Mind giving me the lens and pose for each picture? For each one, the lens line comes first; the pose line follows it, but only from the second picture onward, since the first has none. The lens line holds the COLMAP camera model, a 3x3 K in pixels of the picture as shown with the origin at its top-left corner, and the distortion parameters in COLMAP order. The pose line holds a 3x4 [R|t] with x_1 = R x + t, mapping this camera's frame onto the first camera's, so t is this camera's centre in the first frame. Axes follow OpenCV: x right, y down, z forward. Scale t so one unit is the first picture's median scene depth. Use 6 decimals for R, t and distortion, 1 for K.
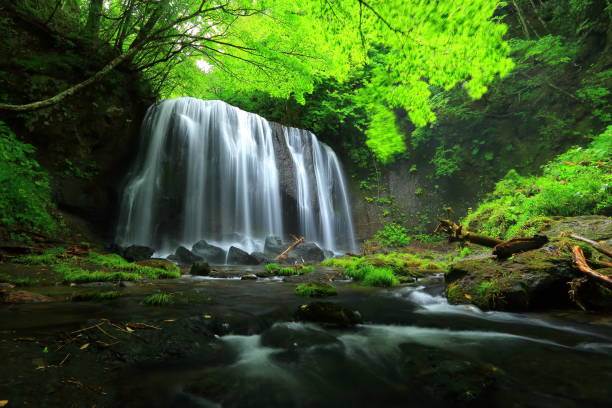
lens RADIAL K [[341.5, 0, 306.0], [0, 341.5, 204.0], [0, 0, 1]] dist [-0.004565, 0.000900]
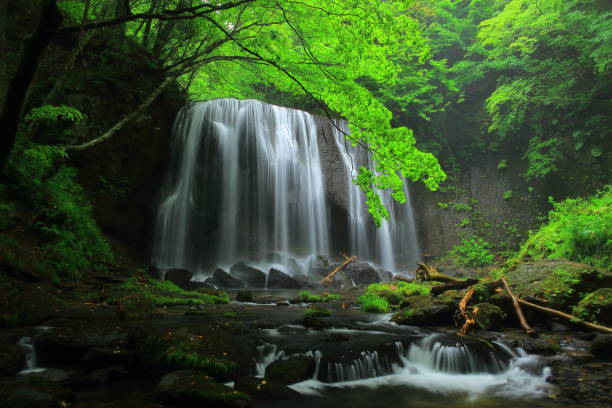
lens RADIAL K [[536.4, 0, 306.0], [0, 536.4, 204.0], [0, 0, 1]] dist [-0.004939, 0.004484]
pose [[0.988071, -0.012500, -0.153489, 0.085297], [0.017377, 0.999385, 0.030474, -0.079799], [0.153014, -0.032778, 0.987680, -0.351389]]
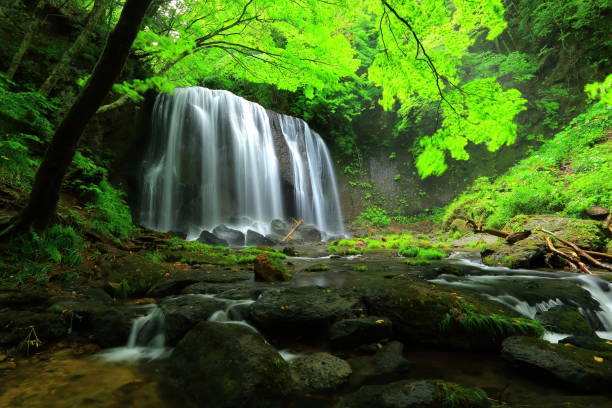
lens RADIAL K [[369.9, 0, 306.0], [0, 369.9, 204.0], [0, 0, 1]] dist [0.004622, 0.000448]
pose [[0.987800, 0.001039, 0.155724, -0.195694], [-0.012451, 0.997303, 0.072326, -0.043599], [-0.155229, -0.073383, 0.985149, -0.187155]]
